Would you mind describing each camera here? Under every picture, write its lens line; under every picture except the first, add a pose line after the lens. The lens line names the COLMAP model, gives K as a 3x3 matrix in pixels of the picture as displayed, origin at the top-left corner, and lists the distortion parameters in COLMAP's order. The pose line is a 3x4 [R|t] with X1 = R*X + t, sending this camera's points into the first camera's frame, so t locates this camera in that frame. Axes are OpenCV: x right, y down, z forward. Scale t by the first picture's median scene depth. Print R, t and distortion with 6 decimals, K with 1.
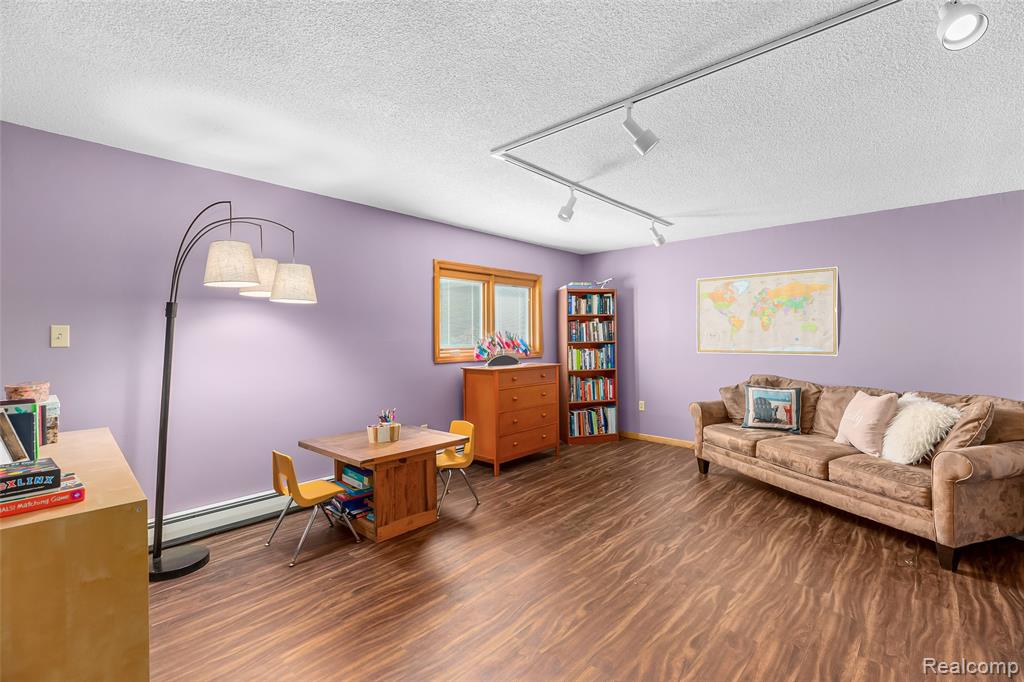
lens RADIAL K [[464.2, 0, 516.6], [0, 464.2, 340.0], [0, 0, 1]] dist [0.004388, 0.000339]
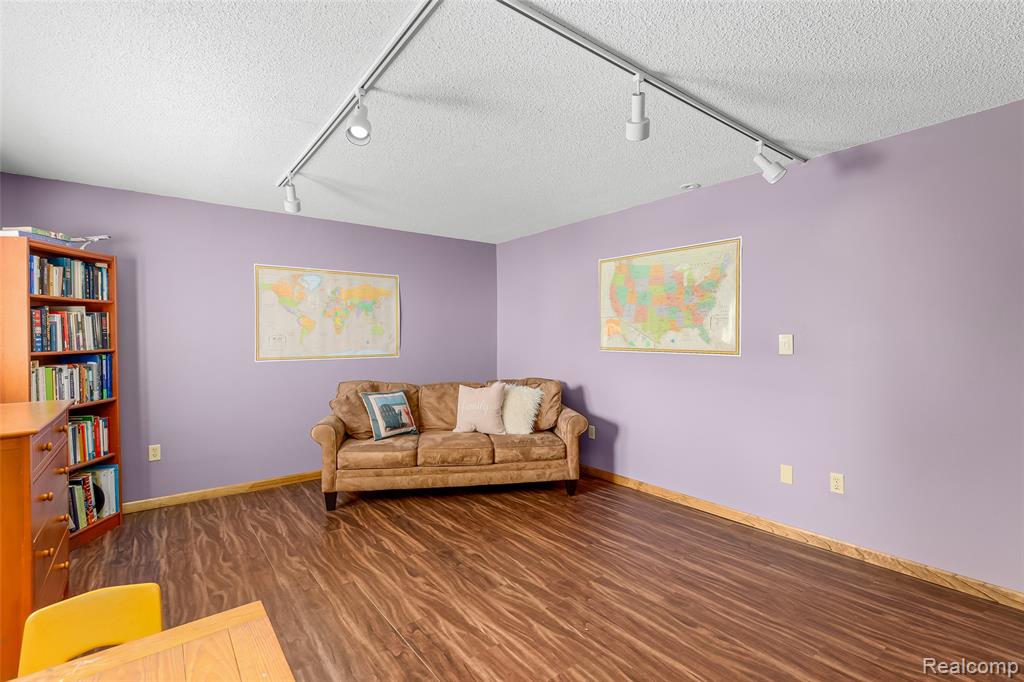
lens RADIAL K [[464.2, 0, 516.2], [0, 464.2, 341.2], [0, 0, 1]] dist [0.004388, 0.000339]
pose [[0.169358, -0.005795, 0.985538, -0.310891], [0.009832, 0.999943, 0.004191, -0.005272], [-0.985506, 0.008980, 0.169405, 0.502807]]
